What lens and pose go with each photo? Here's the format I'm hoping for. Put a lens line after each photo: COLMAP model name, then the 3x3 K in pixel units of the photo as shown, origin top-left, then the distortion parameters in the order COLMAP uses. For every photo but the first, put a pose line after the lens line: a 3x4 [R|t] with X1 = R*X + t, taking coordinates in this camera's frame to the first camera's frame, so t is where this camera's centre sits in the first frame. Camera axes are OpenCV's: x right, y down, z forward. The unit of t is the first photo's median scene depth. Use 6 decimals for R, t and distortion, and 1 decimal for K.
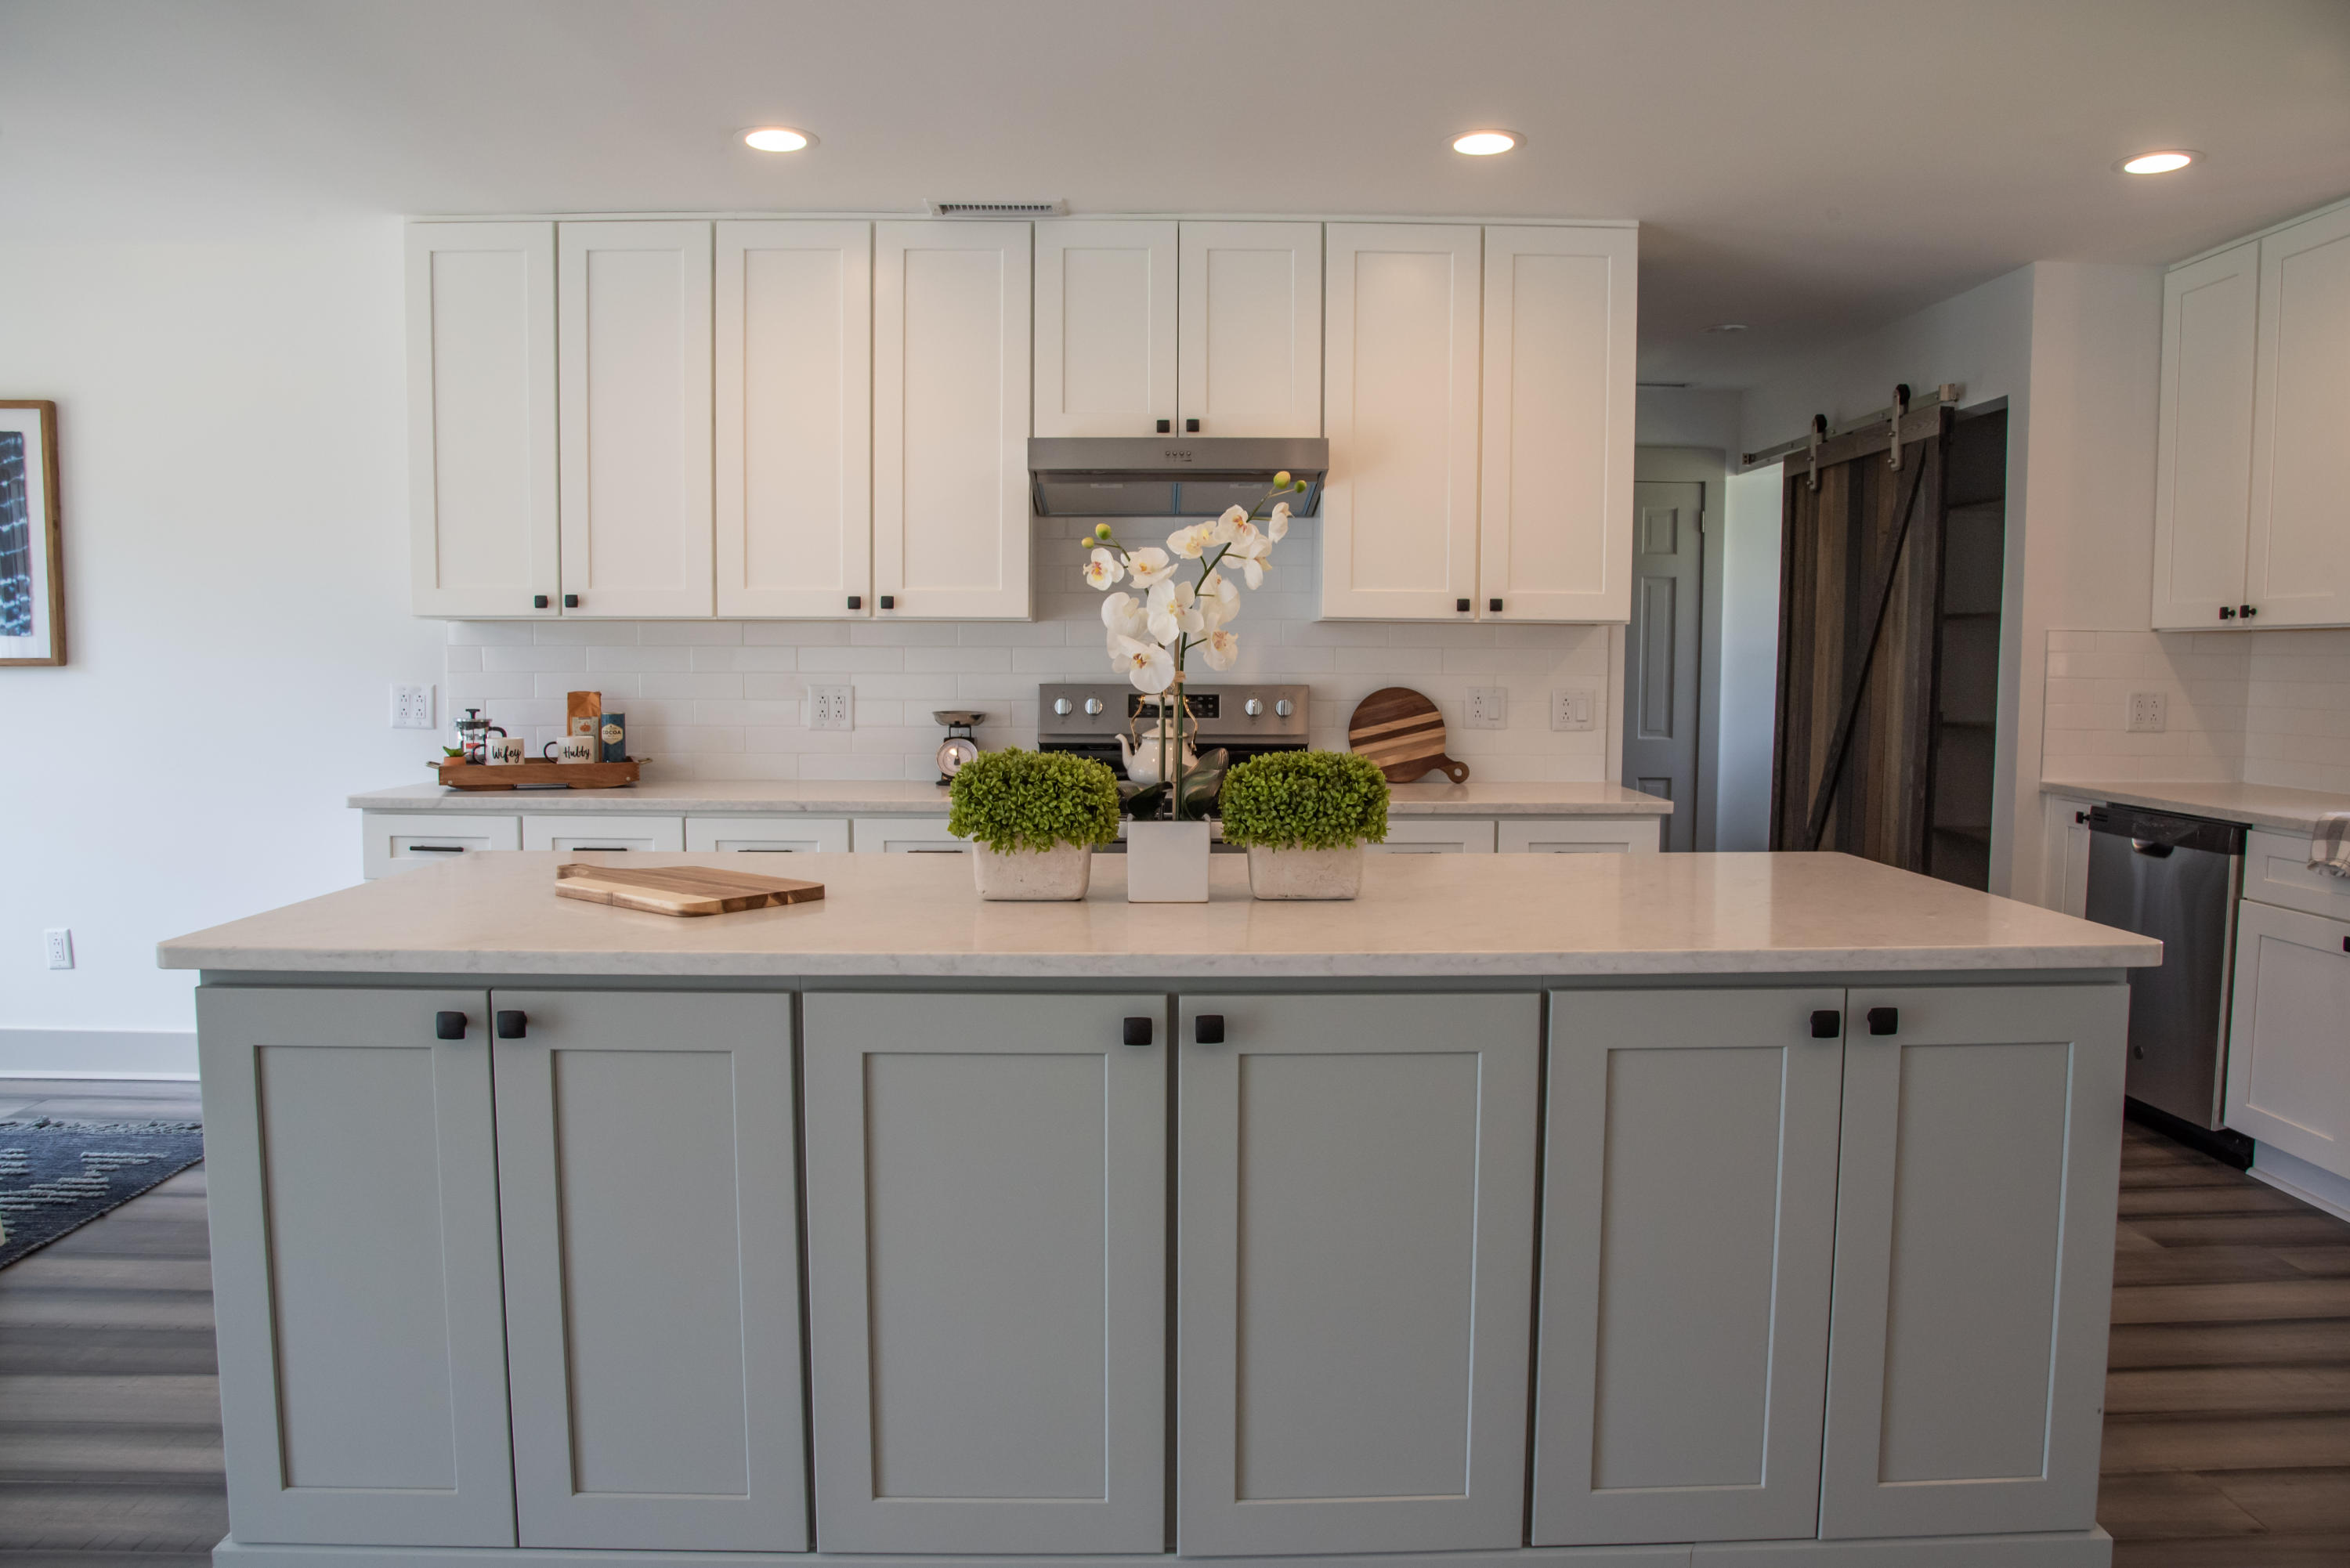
lens RADIAL K [[1603.0, 0, 1165.9], [0, 1603.0, 772.9], [0, 0, 1]] dist [-0.069074, 0.004657]
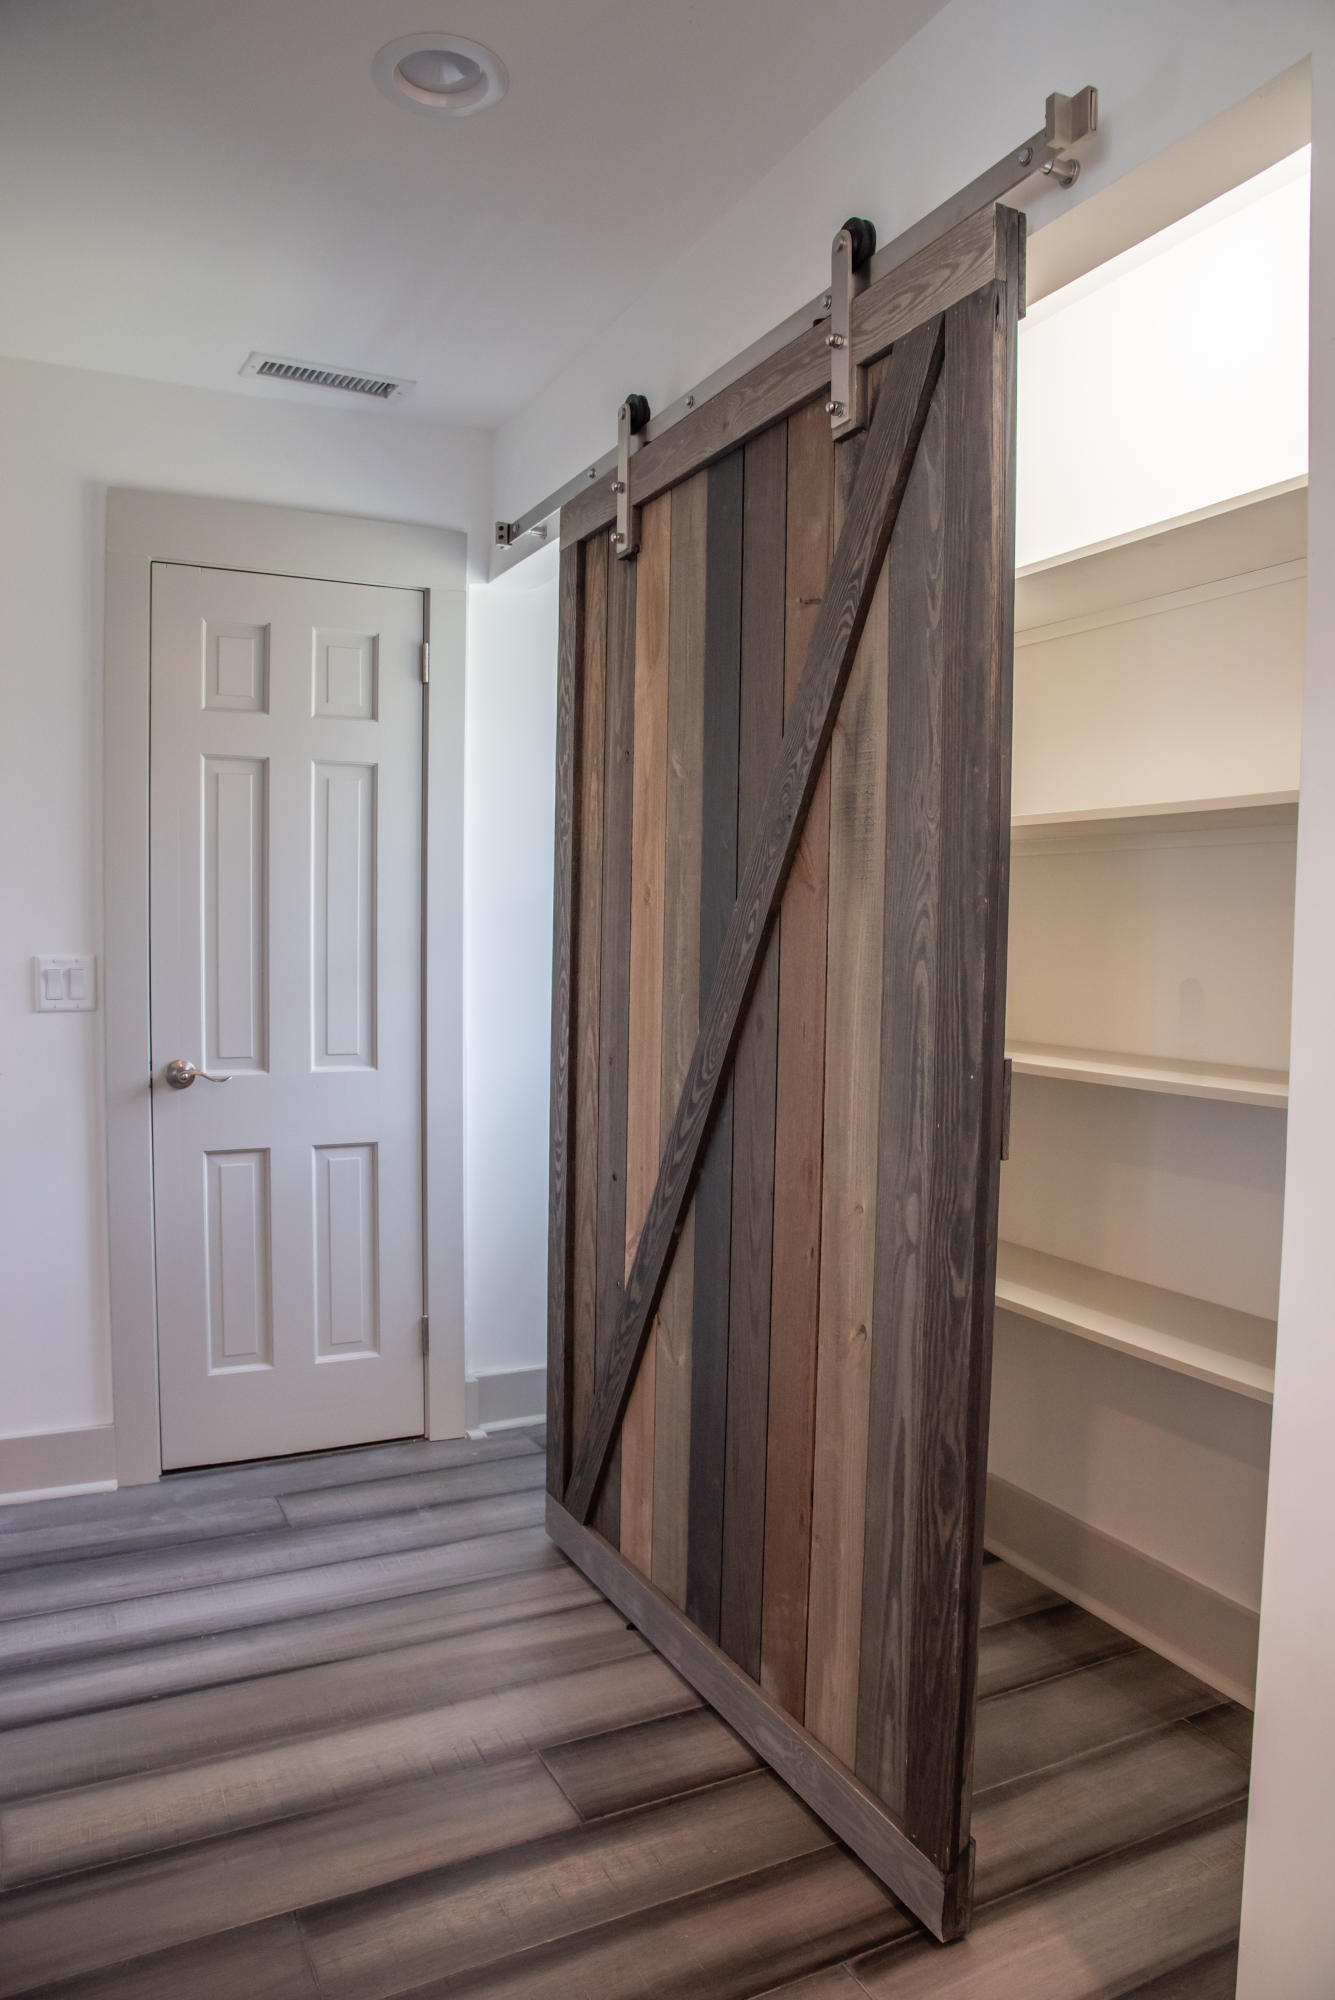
lens RADIAL K [[1364.4, 0, 669.5], [0, 1364.4, 997.8], [0, 0, 1]] dist [-0.069074, 0.004657]
pose [[0.908596, -0.016825, 0.417337, 0.334768], [0.024888, 0.999594, -0.013886, -0.055986], [-0.416933, 0.023003, 0.908646, 0.840669]]
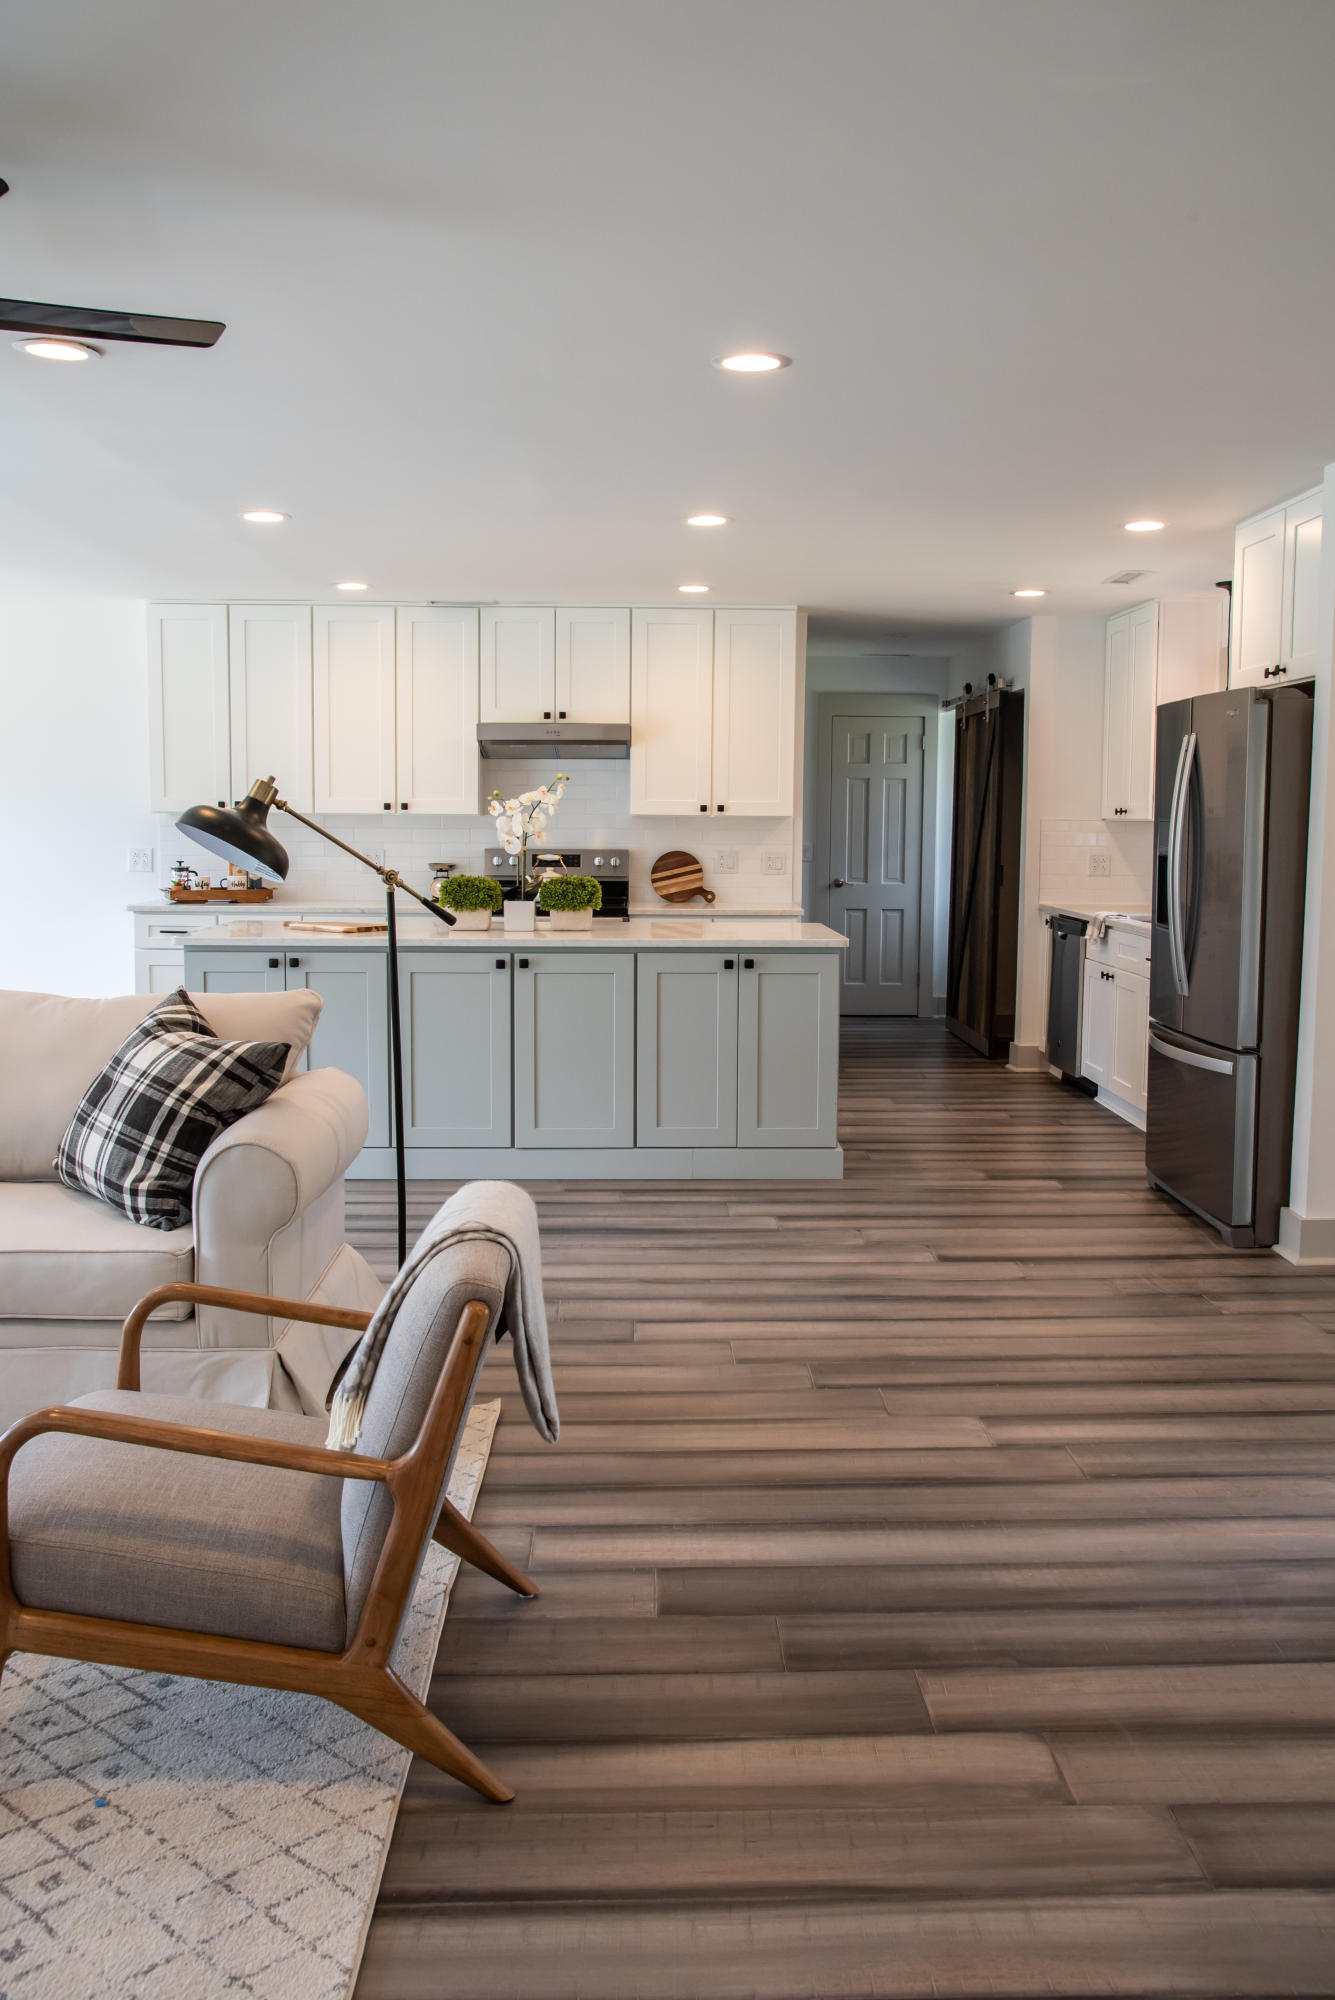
lens RADIAL K [[1810.3, 0, 678.1], [0, 1810.3, 981.1], [0, 0, 1]] dist [-0.005964, -0.000612]
pose [[0.999994, 0.002505, 0.002388, 0.147010], [-0.002555, 0.999773, 0.021159, 0.055608], [-0.002334, -0.021165, 0.999773, -1.156040]]
